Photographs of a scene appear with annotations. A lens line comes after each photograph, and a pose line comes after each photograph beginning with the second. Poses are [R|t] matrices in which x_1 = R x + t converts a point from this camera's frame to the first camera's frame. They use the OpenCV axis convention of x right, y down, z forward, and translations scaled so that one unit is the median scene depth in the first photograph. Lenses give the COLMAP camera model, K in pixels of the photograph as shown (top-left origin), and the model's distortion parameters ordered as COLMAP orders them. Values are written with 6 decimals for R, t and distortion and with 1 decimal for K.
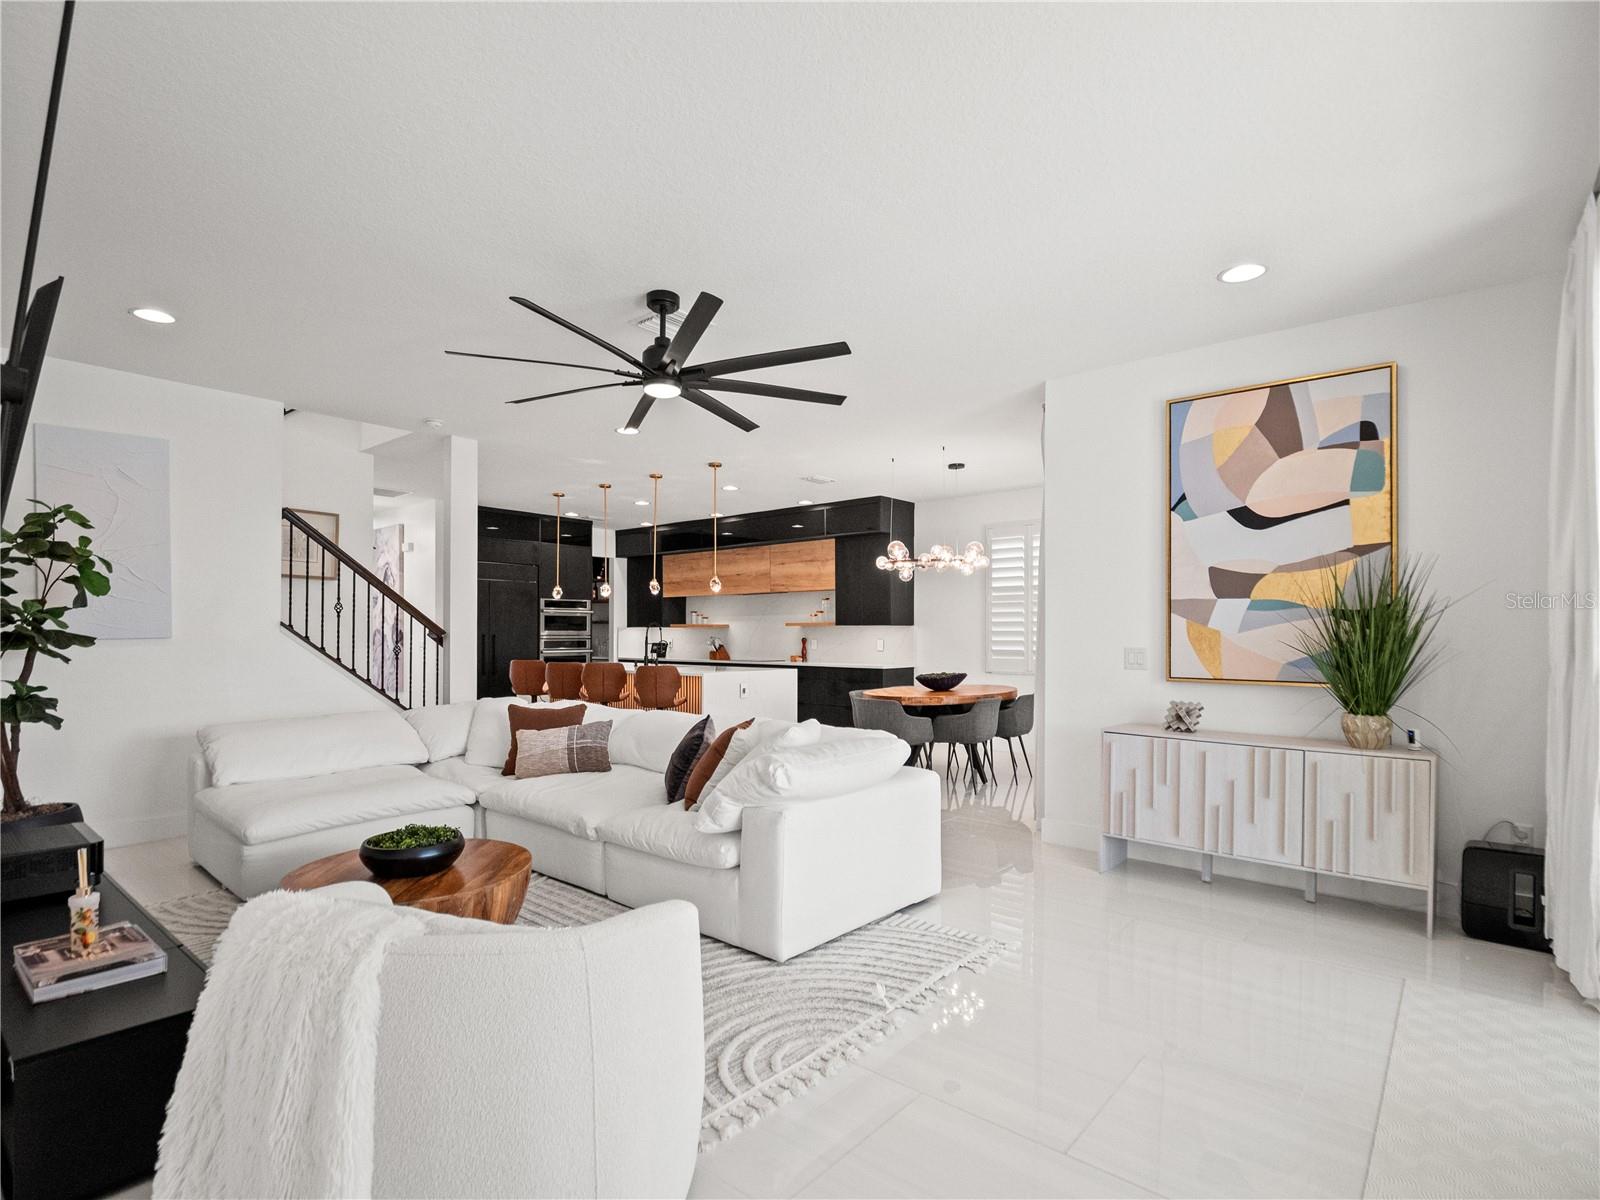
lens RADIAL K [[798.3, 0, 805.7], [0, 798.3, 625.8], [0, 0, 1]] dist [-0.002361, -0.009210]
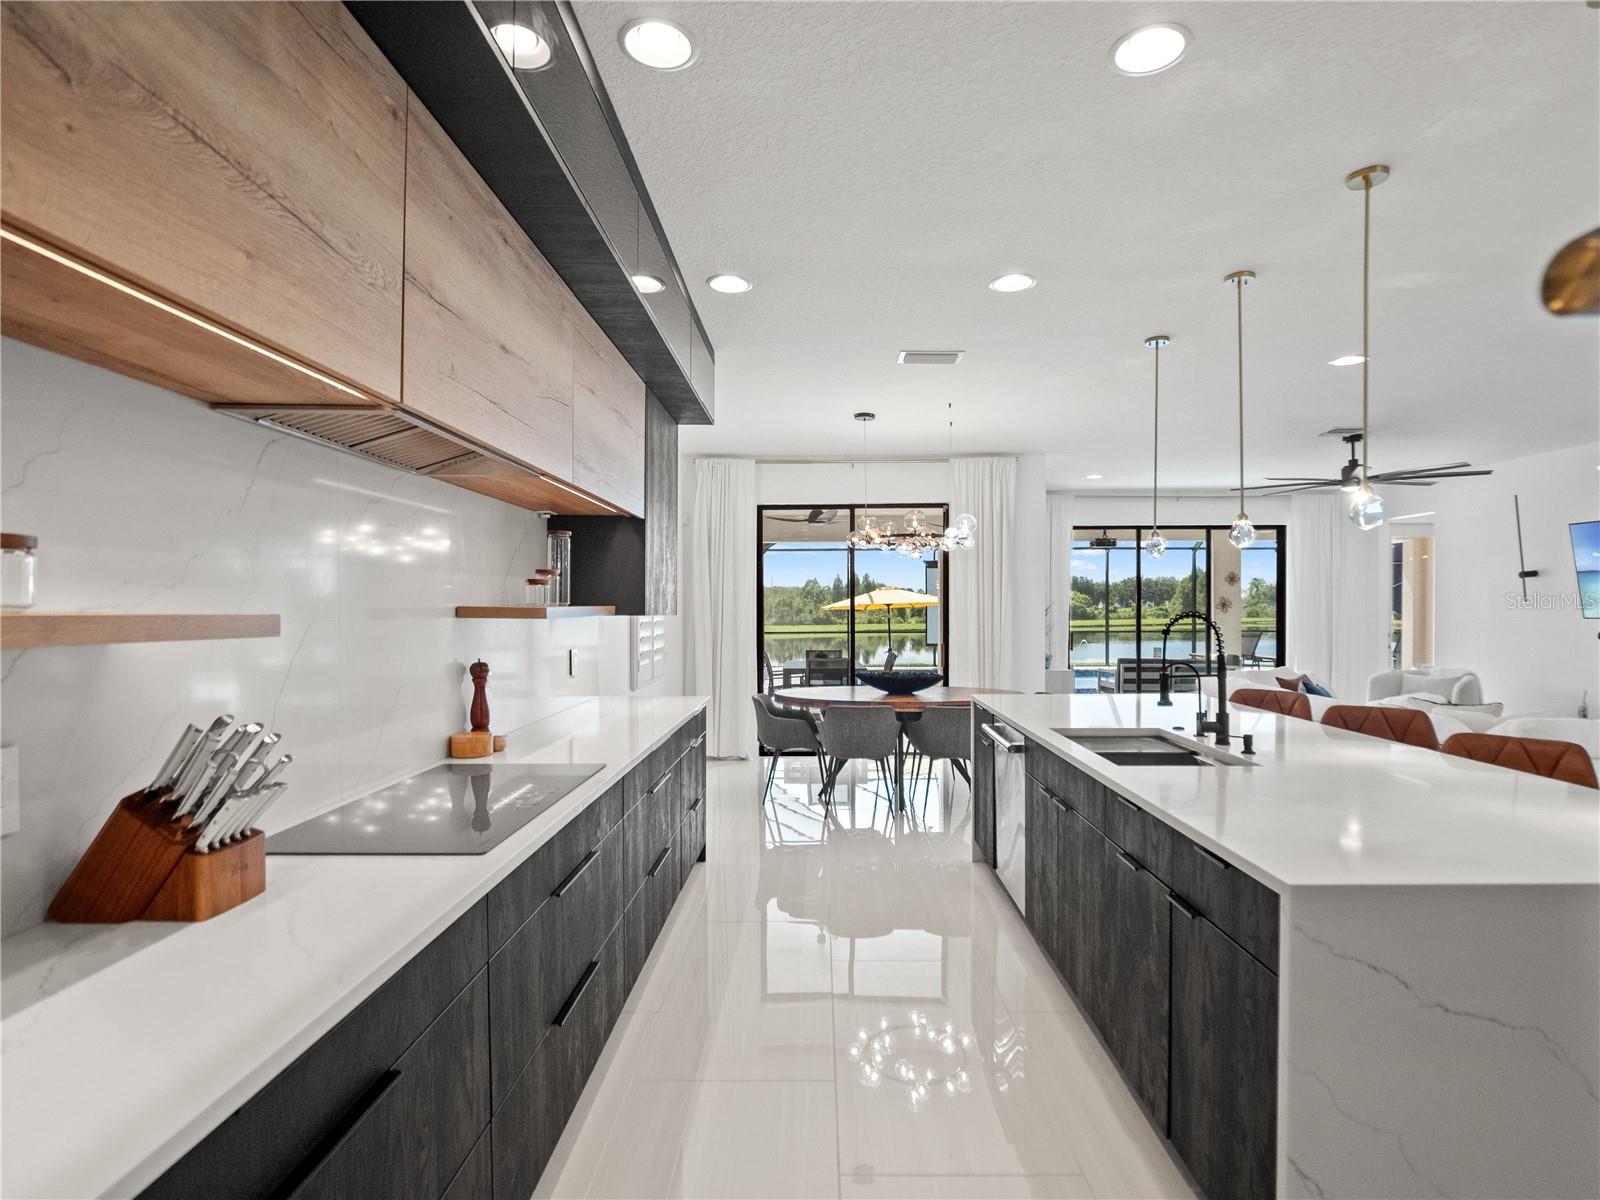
lens RADIAL K [[798.3, 0, 805.7], [0, 798.3, 625.8], [0, 0, 1]] dist [-0.002361, -0.009210]
pose [[-0.631220, -0.020355, 0.775337, -0.283636], [-0.007867, 0.999772, 0.019842, -0.003305], [-0.775564, 0.006425, -0.631236, 1.088653]]
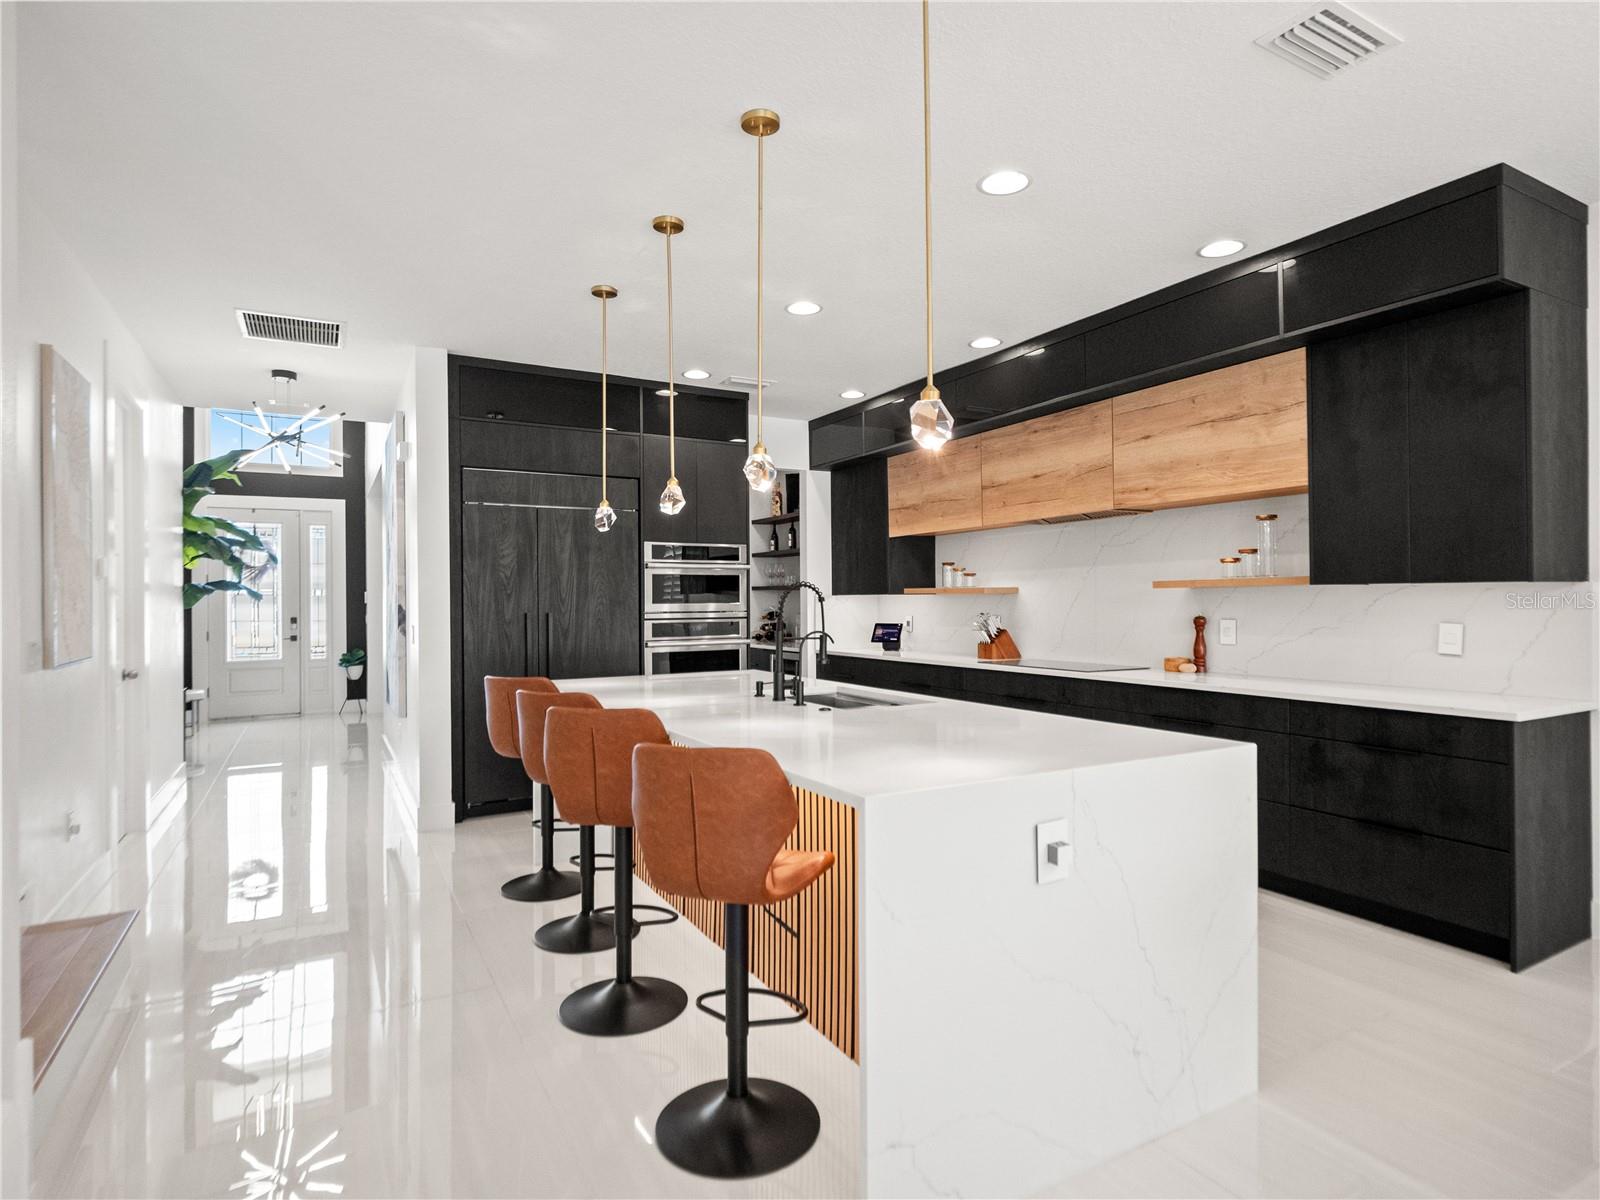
lens RADIAL K [[854.2, 0, 802.7], [0, 854.2, 602.6], [0, 0, 1]] dist [0.019739, -0.035334]
pose [[0.936197, -0.008229, -0.351379, -0.039258], [0.012552, 0.999871, 0.010028, 0.001044], [0.351252, -0.013799, 0.936179, 0.509065]]
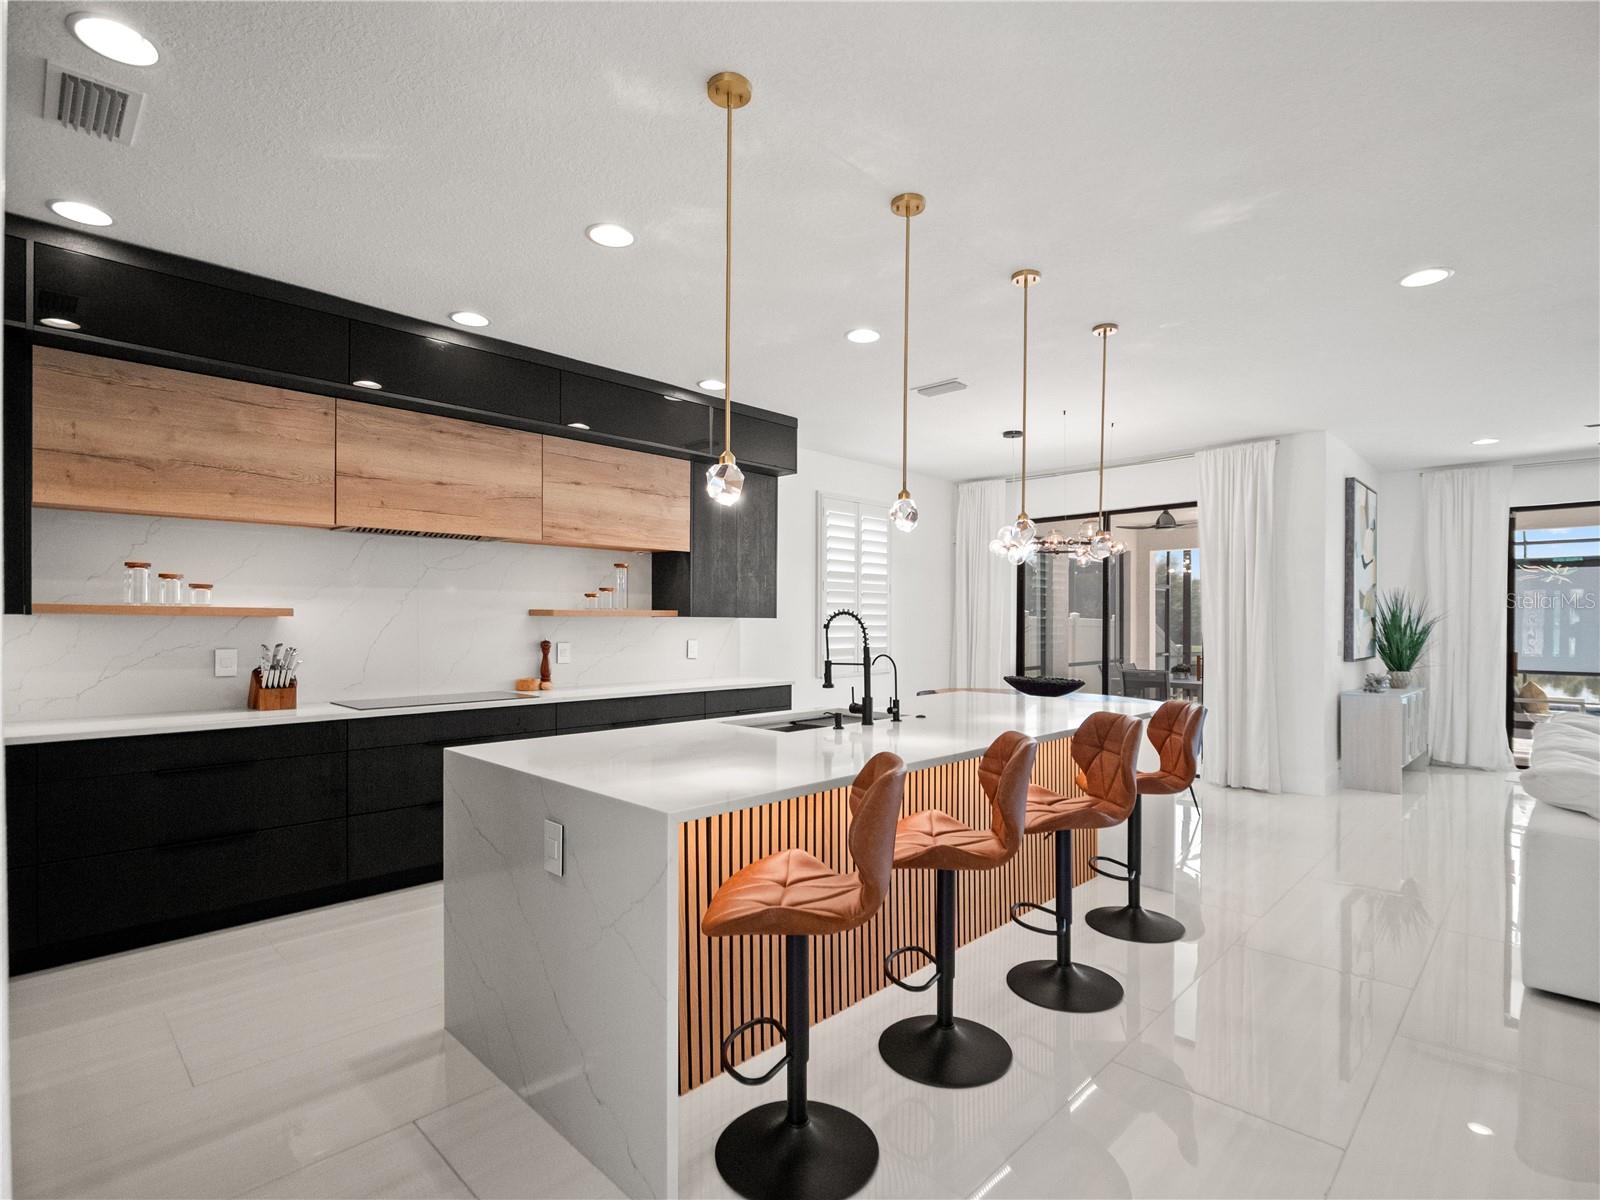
lens RADIAL K [[798.3, 0, 805.7], [0, 798.3, 625.8], [0, 0, 1]] dist [-0.002361, -0.009210]
pose [[0.070548, -0.005863, 0.997491, -0.475204], [-0.012882, 0.999894, 0.006788, 0.001014], [-0.997425, -0.013329, 0.070465, 0.810988]]
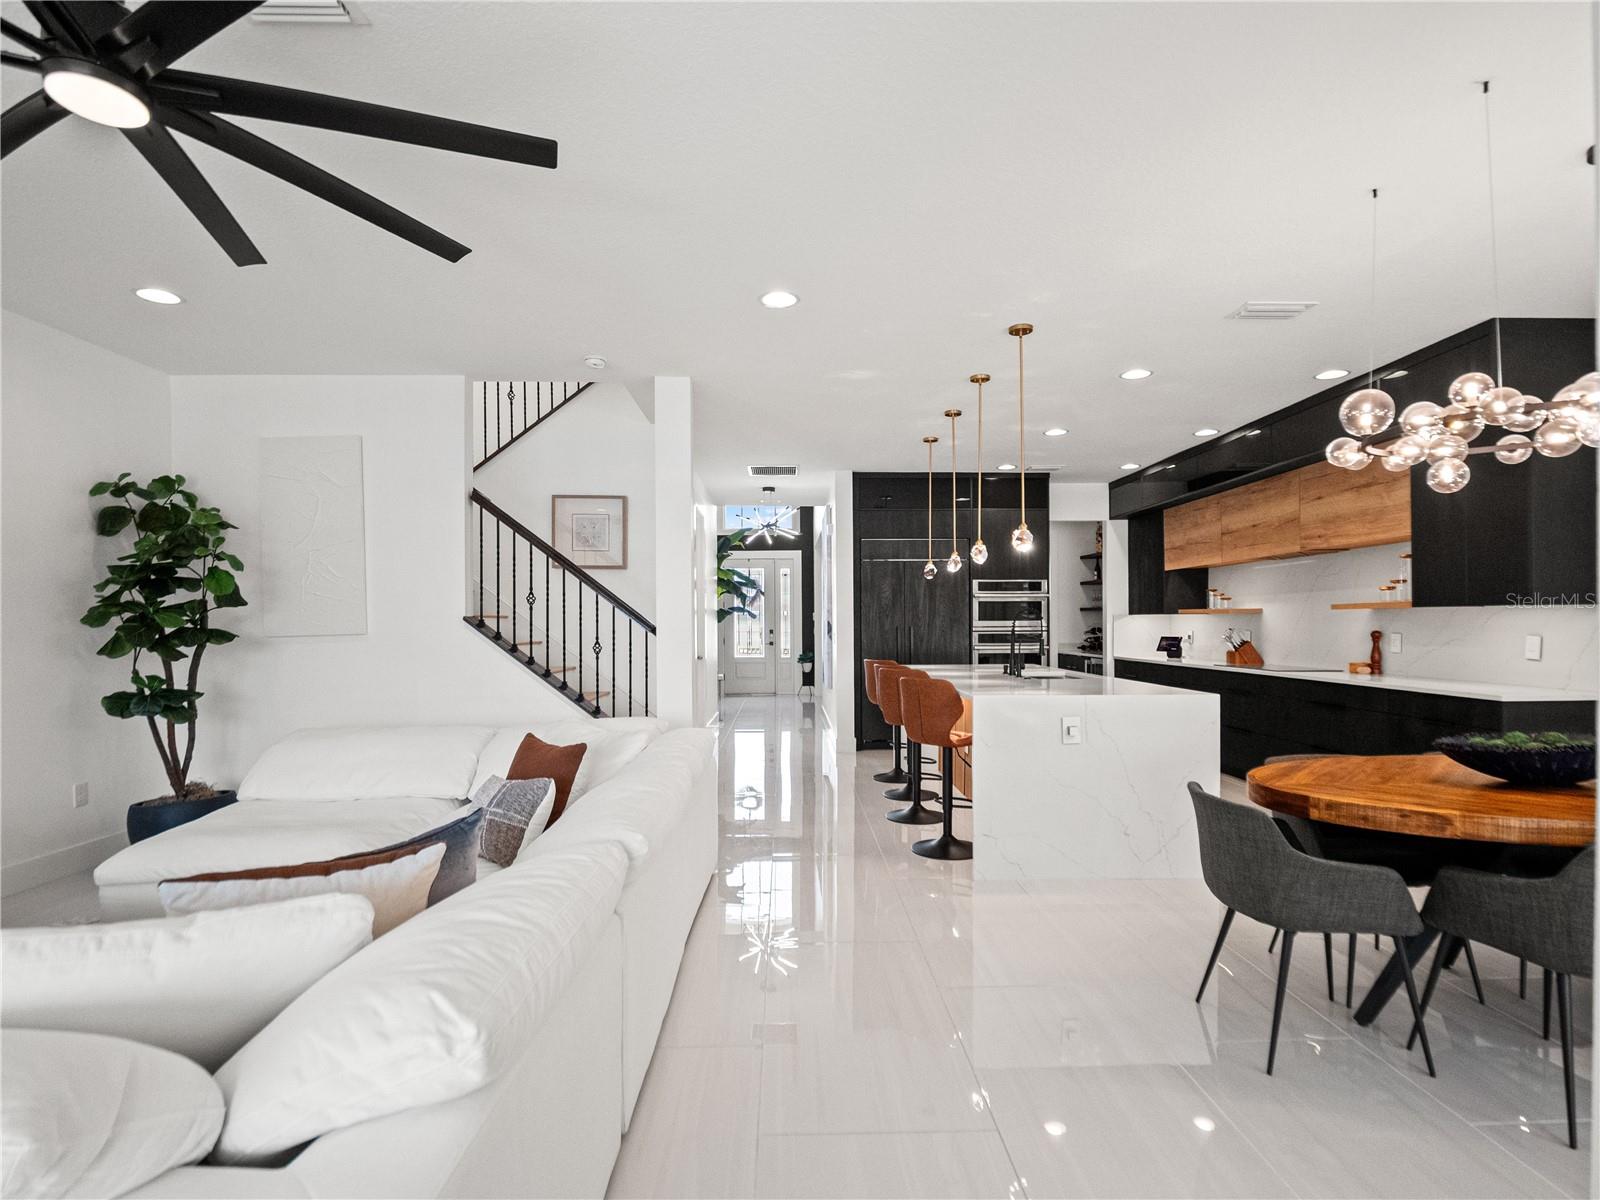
lens RADIAL K [[798.3, 0, 805.7], [0, 798.3, 625.8], [0, 0, 1]] dist [-0.002361, -0.009210]
pose [[0.661074, -0.002097, -0.750318, 0.147656], [0.013817, 0.999861, 0.009380, 0.001276], [0.750194, -0.016568, 0.661011, 0.352493]]
